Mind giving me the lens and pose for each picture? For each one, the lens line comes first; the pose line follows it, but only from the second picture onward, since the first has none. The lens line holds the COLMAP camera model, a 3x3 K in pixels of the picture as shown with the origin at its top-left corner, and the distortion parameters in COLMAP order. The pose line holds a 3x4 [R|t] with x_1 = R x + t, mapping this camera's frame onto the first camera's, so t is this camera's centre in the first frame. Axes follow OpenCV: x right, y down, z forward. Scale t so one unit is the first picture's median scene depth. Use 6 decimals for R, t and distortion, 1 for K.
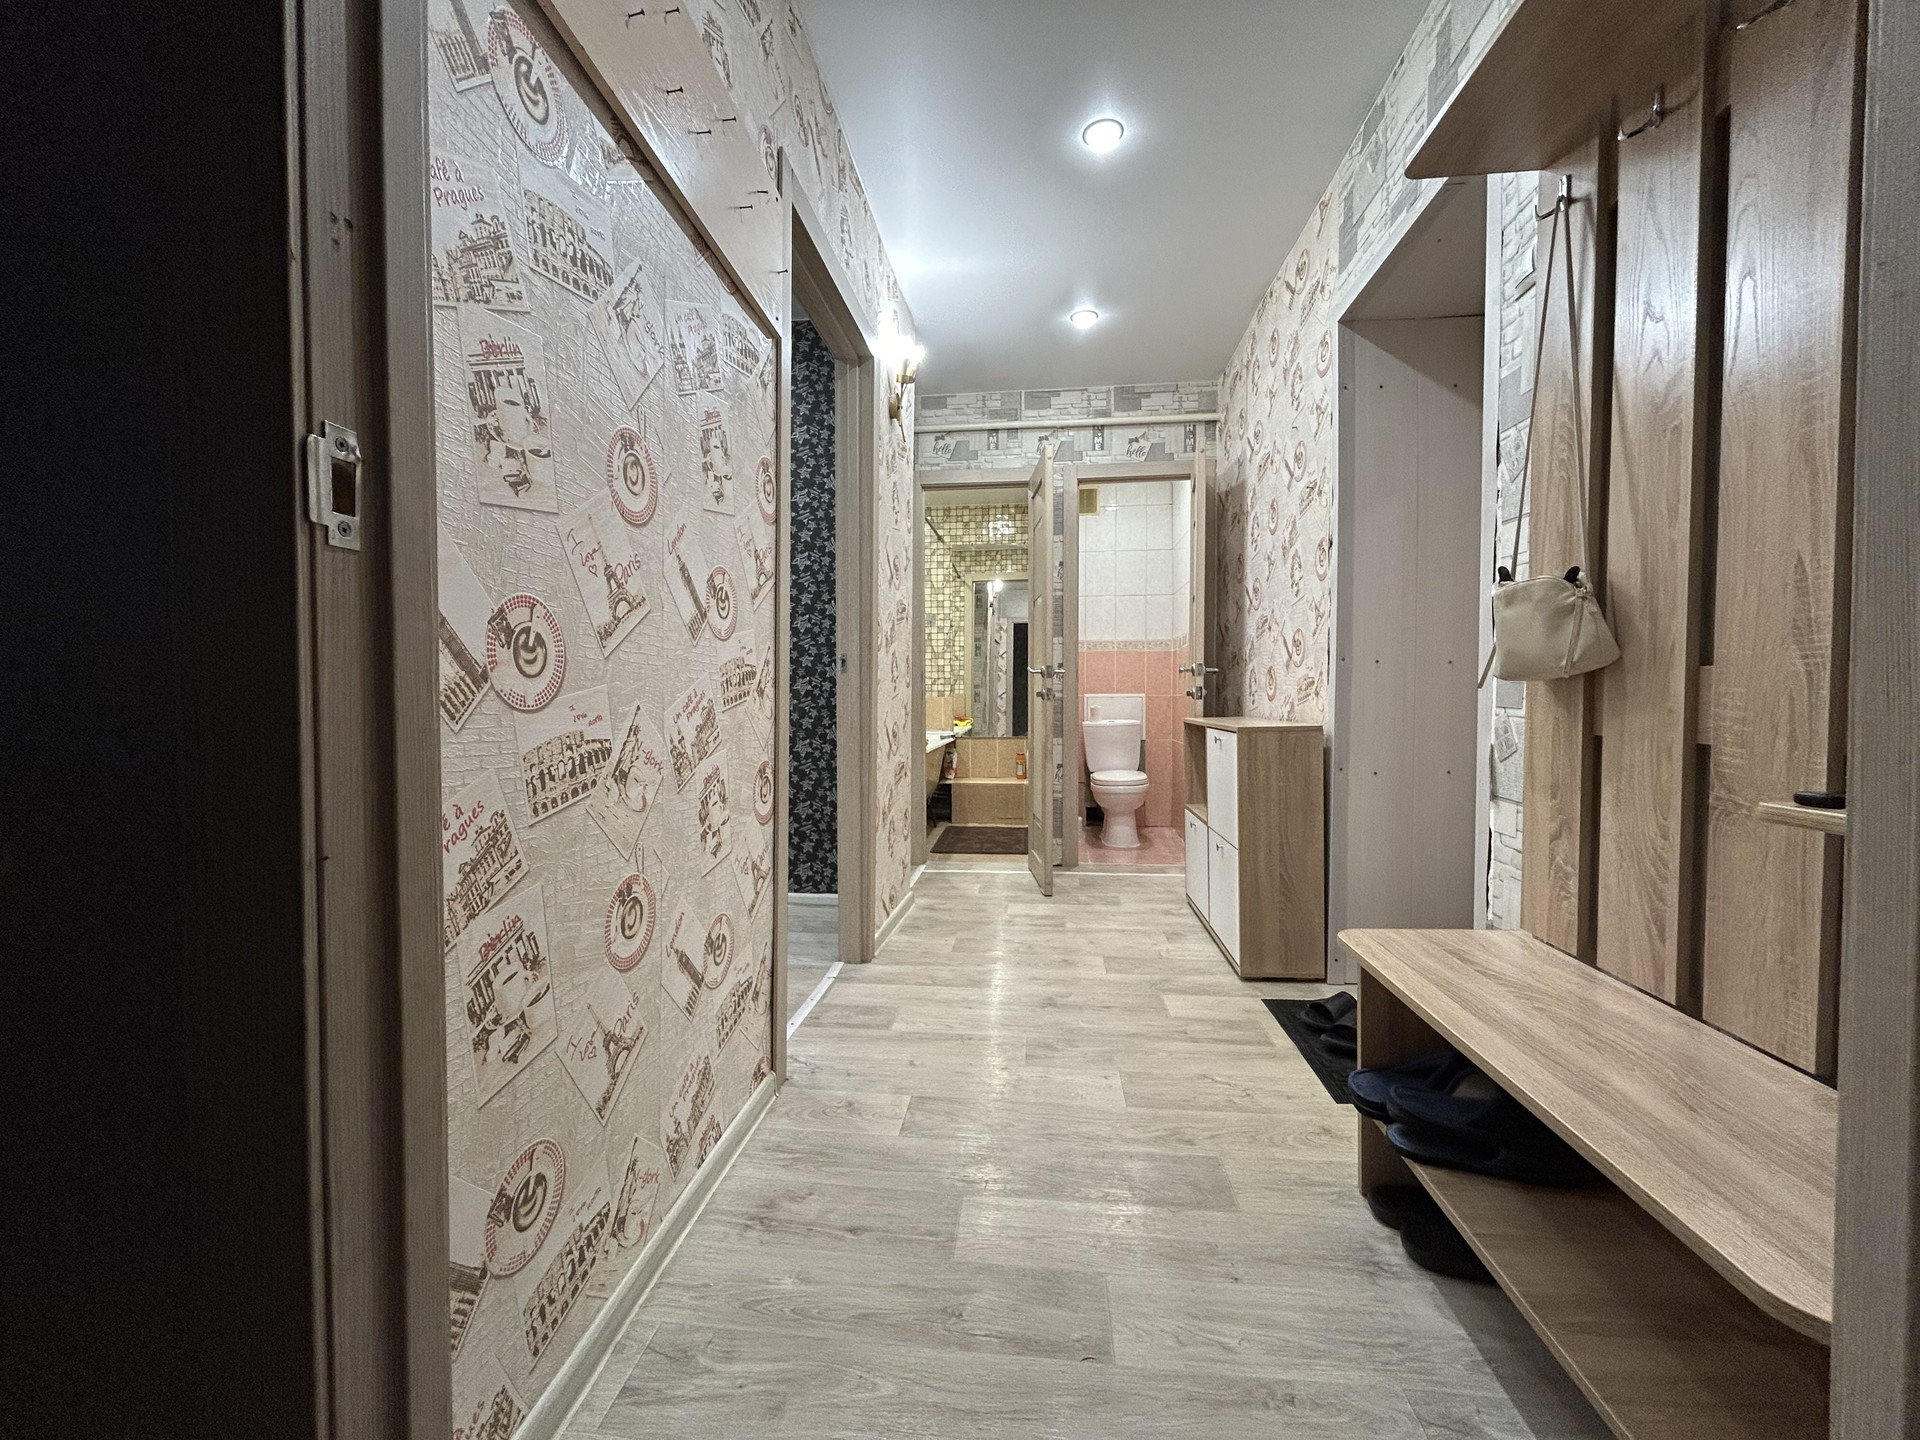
lens RADIAL K [[778.9, 0, 957.5], [0, 778.9, 723.1], [0, 0, 1]] dist [-0.003238, 0.001015]
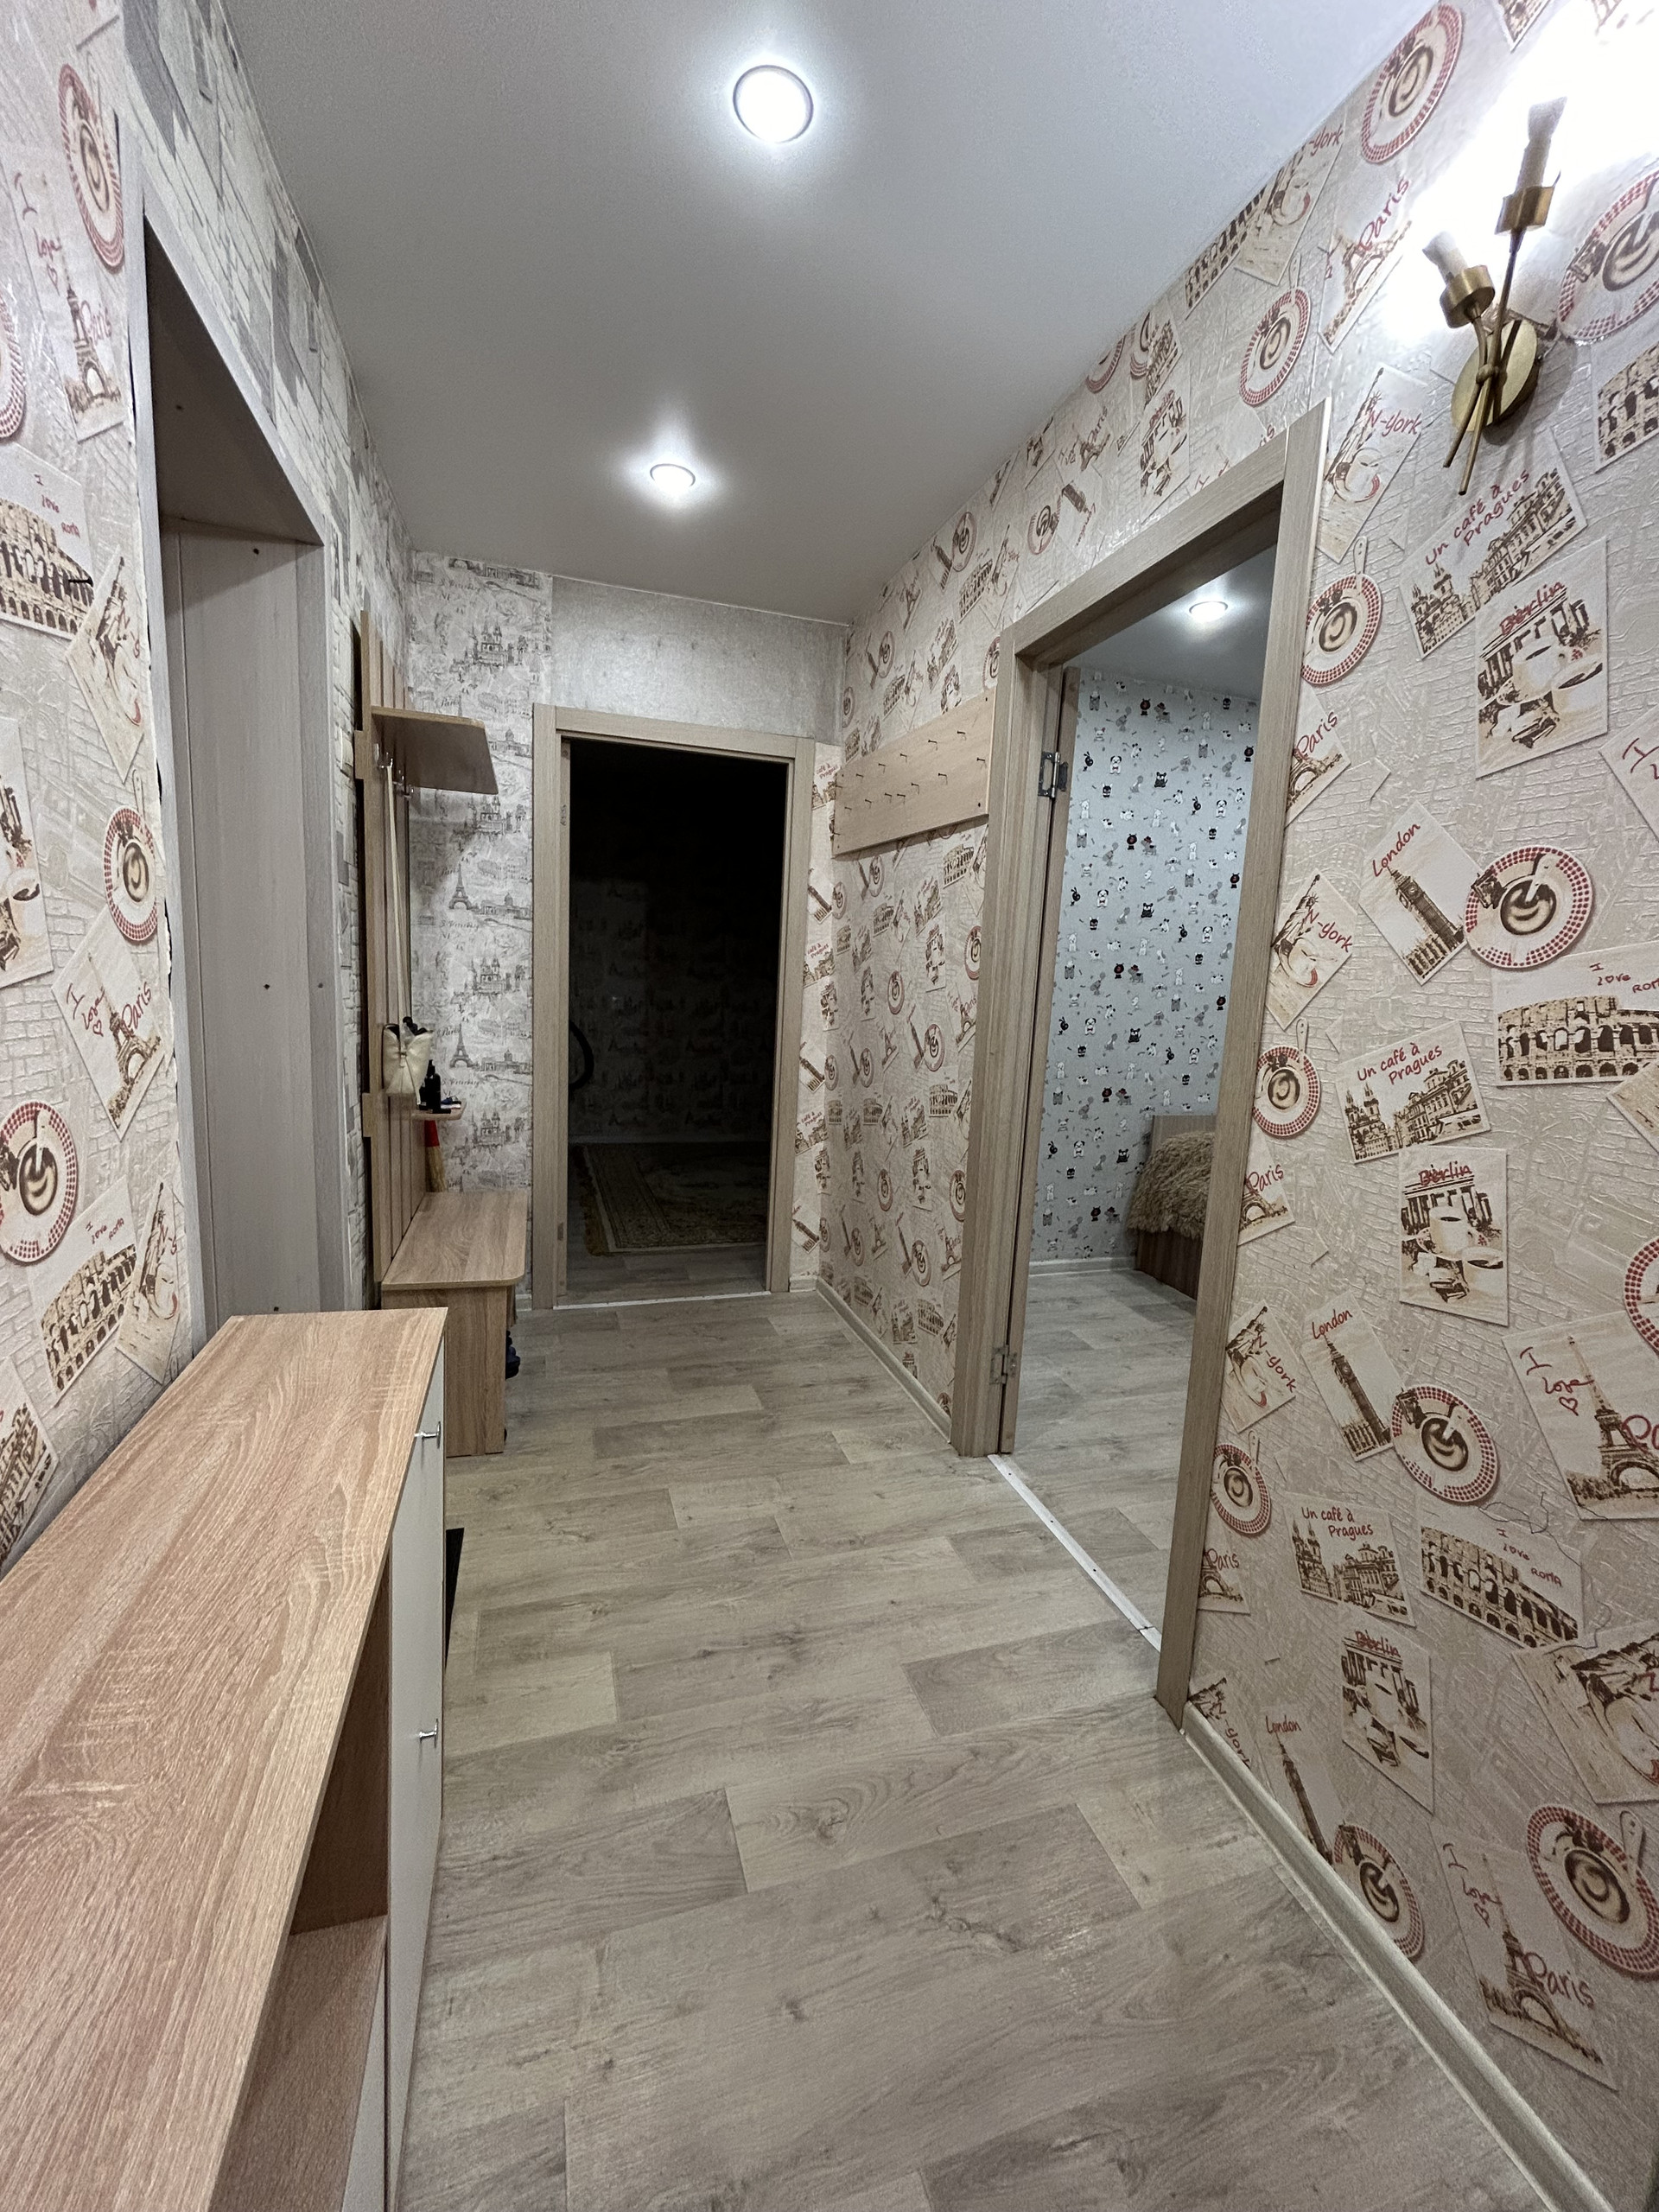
lens RADIAL K [[897.4, 0, 828.3], [0, 897.4, 1104.4], [0, 0, 1]] dist [-0.003238, 0.001015]
pose [[-0.913176, 0.017441, -0.407192, 0.219466], [-0.061343, 0.981821, 0.179623, -0.124435], [0.402923, 0.189006, -0.895505, 0.901580]]
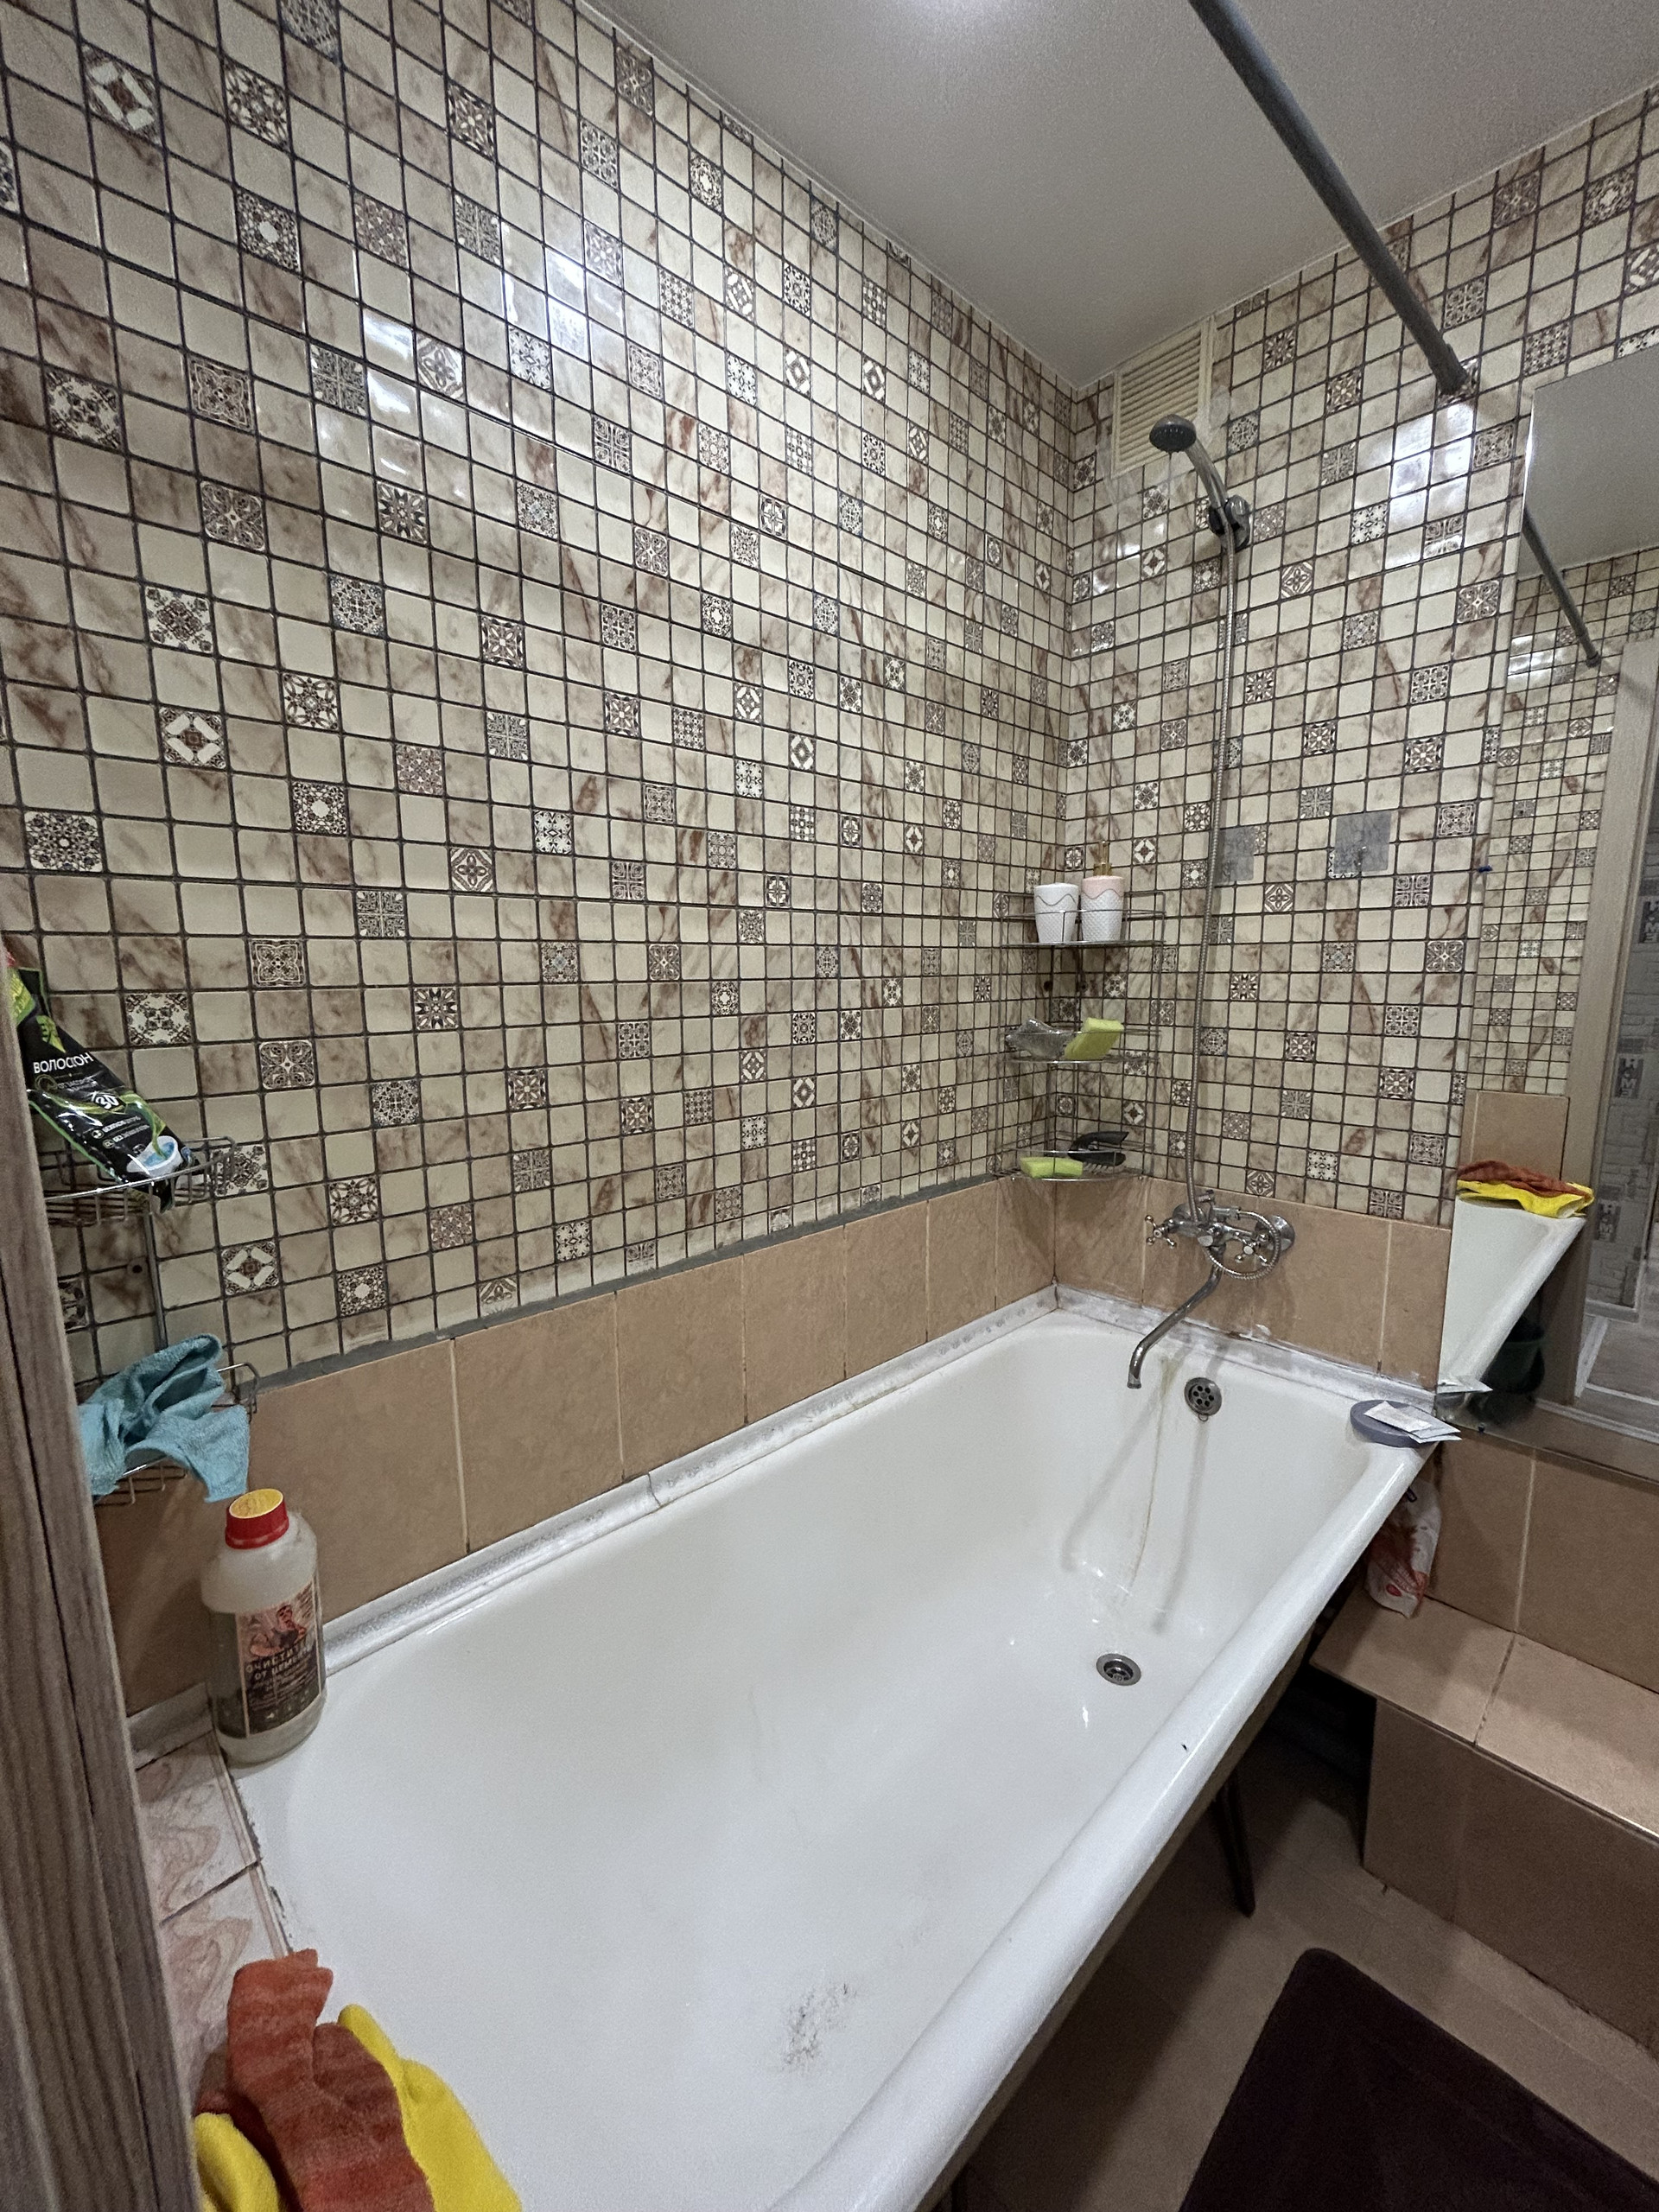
lens RADIAL K [[897.4, 0, 837.1], [0, 897.4, 1101.1], [0, 0, 1]] dist [-0.003238, 0.001015]
pose [[0.766213, 0.098236, -0.635034, 0.023755], [-0.011054, 0.990114, 0.139826, -0.139286], [0.642492, -0.100117, 0.759724, 1.041485]]
